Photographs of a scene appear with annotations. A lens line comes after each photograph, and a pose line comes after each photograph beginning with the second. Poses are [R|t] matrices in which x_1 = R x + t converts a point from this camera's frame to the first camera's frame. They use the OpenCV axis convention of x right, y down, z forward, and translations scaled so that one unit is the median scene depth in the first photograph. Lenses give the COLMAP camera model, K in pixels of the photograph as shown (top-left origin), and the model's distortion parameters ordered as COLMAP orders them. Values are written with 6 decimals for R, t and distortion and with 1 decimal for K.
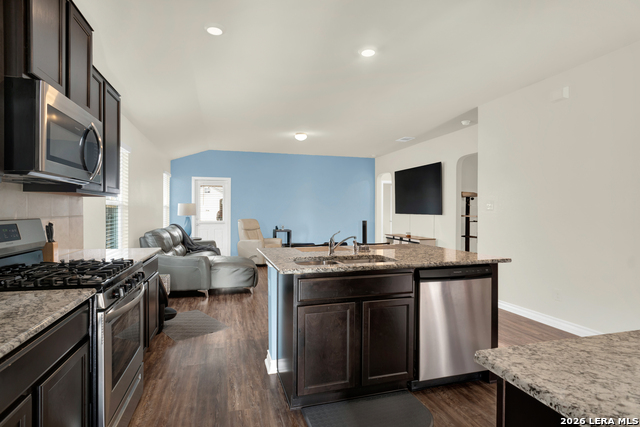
lens RADIAL K [[336.2, 0, 317.6], [0, 336.2, 210.7], [0, 0, 1]] dist [-0.006020, -0.000665]
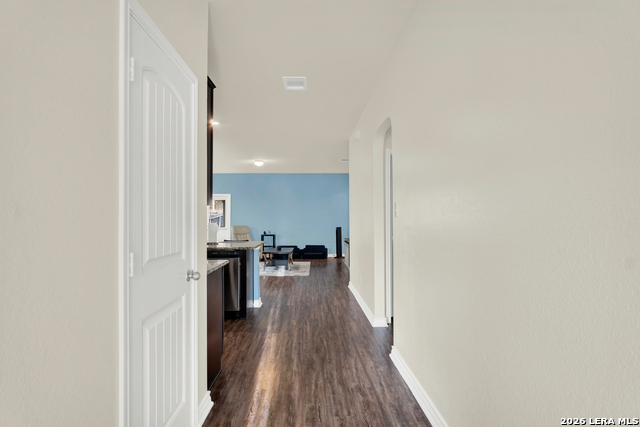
lens RADIAL K [[336.2, 0, 317.6], [0, 336.2, 210.7], [0, 0, 1]] dist [-0.006020, -0.000665]
pose [[0.973987, -0.010833, -0.226345, 0.366600], [0.007907, 0.999873, -0.013828, -0.012460], [0.226467, 0.011679, 0.973949, -0.176522]]
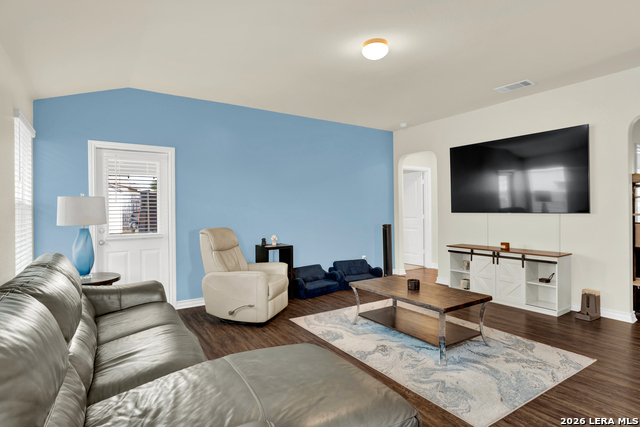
lens RADIAL K [[336.2, 0, 317.6], [0, 336.2, 210.7], [0, 0, 1]] dist [-0.006020, -0.000665]
pose [[0.953386, -0.014679, 0.301395, -0.211890], [0.013696, 0.999892, 0.005374, -0.002368], [-0.301442, -0.000996, 0.953484, 0.459789]]
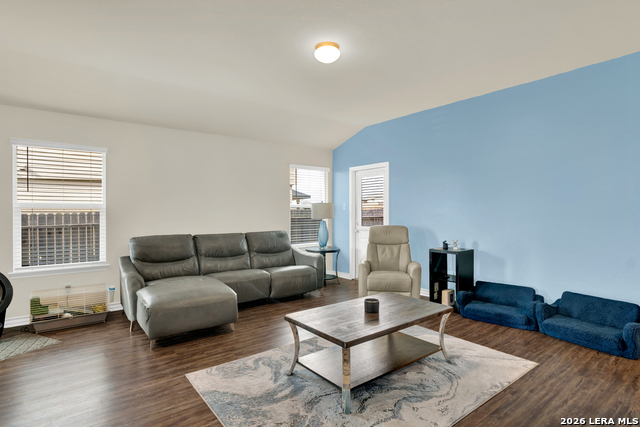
lens RADIAL K [[336.2, 0, 317.6], [0, 336.2, 210.7], [0, 0, 1]] dist [-0.006020, -0.000665]
pose [[0.382564, -0.011836, -0.923853, 0.297294], [0.008902, 0.999919, -0.009124, 0.002221], [0.923886, -0.004733, 0.382639, 0.639292]]
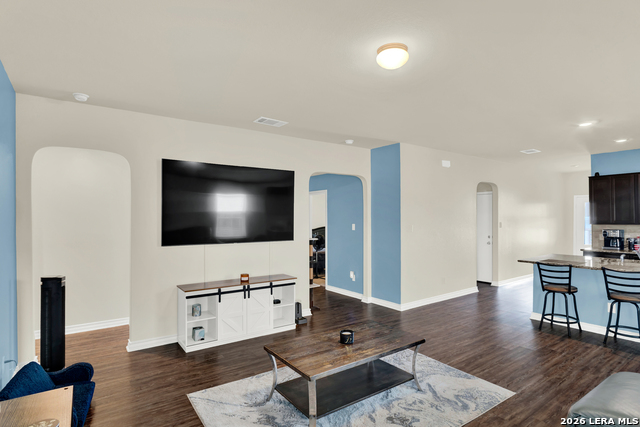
lens RADIAL K [[336.2, 0, 320.8], [0, 336.2, 222.7], [0, 0, 1]] dist [-0.026557, -0.000421]
pose [[-0.328287, -0.012087, 0.944501, -0.292721], [0.003500, 0.999896, 0.014012, -0.030864], [-0.944572, 0.007906, -0.328210, 0.945319]]
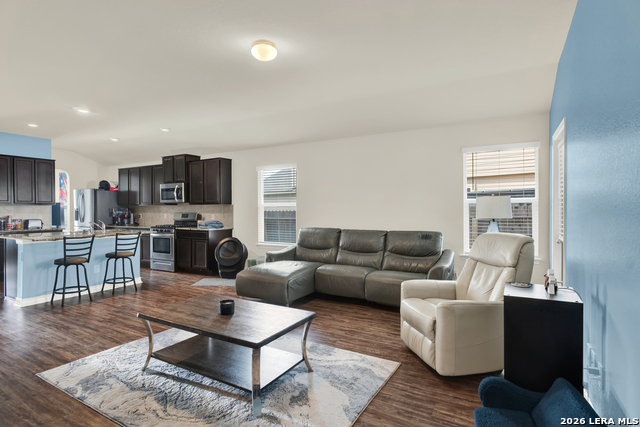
lens RADIAL K [[336.2, 0, 317.6], [0, 336.2, 210.7], [0, 0, 1]] dist [-0.006020, -0.000665]
pose [[-0.716277, 0.001714, -0.697814, 0.177032], [0.002311, 0.999997, 0.000085, 0.000056], [0.697812, -0.001552, -0.716279, 1.094798]]
